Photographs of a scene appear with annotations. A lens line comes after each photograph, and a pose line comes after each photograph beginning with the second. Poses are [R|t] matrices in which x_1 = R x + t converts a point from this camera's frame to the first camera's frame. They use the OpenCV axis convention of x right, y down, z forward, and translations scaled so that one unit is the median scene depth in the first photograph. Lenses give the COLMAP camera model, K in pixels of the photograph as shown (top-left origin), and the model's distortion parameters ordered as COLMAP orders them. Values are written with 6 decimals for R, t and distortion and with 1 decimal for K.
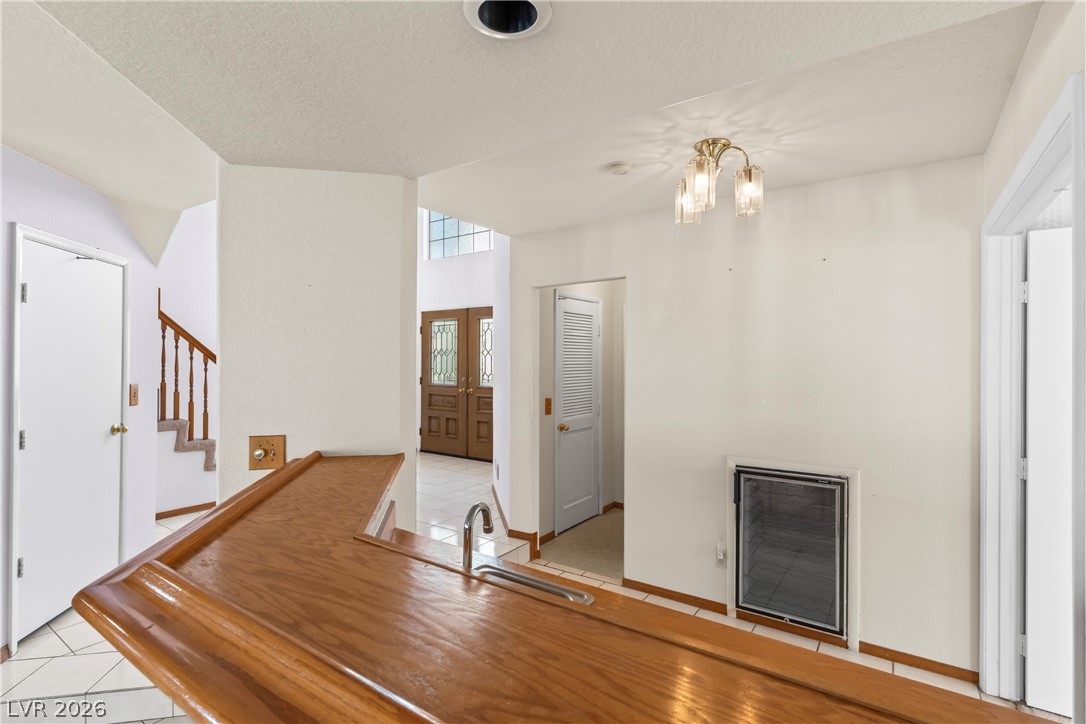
lens RADIAL K [[514.3, 0, 542.4], [0, 514.3, 359.6], [0, 0, 1]] dist [0.001306, 0.001336]
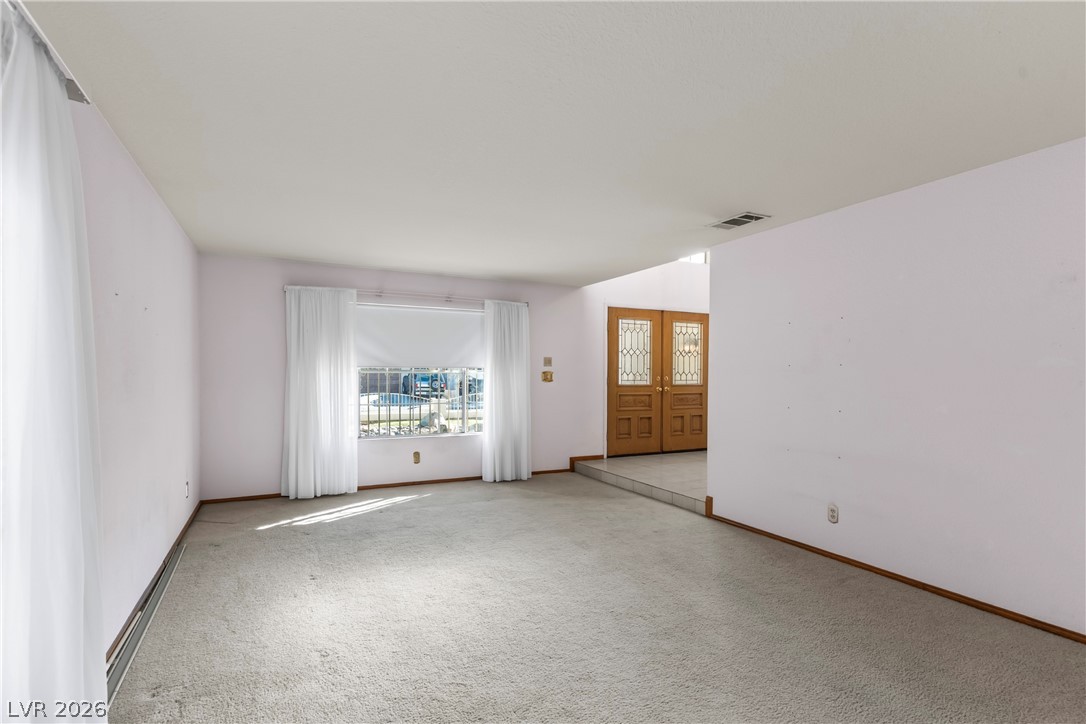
lens RADIAL K [[529.5, 0, 540.0], [0, 529.5, 381.9], [0, 0, 1]] dist [0.000138, 0.000295]
pose [[0.478135, -0.016993, 0.878122, -1.214573], [-0.007608, 0.999695, 0.023488, 0.022246], [-0.878253, -0.017911, 0.477860, 0.702267]]
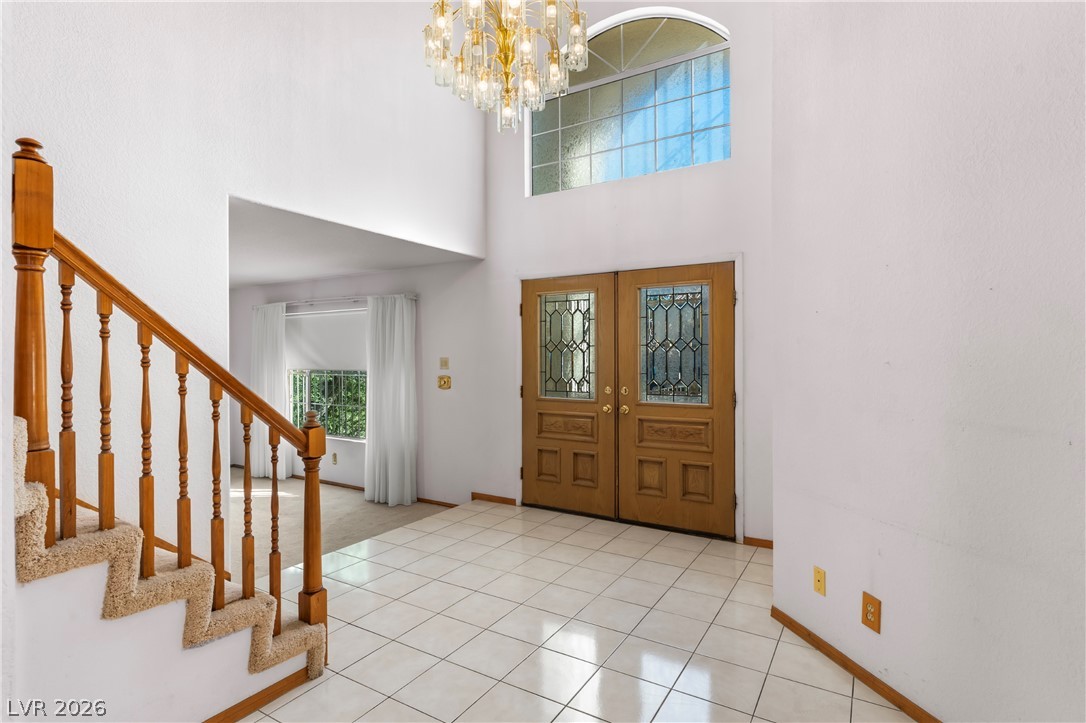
lens RADIAL K [[532.5, 0, 543.7], [0, 532.5, 359.2], [0, 0, 1]] dist [0.000517, 0.001114]
pose [[0.997750, -0.008081, 0.066559, -0.271741], [0.007344, 0.999909, 0.011318, -0.005291], [-0.066645, -0.010804, 0.997718, 0.385158]]
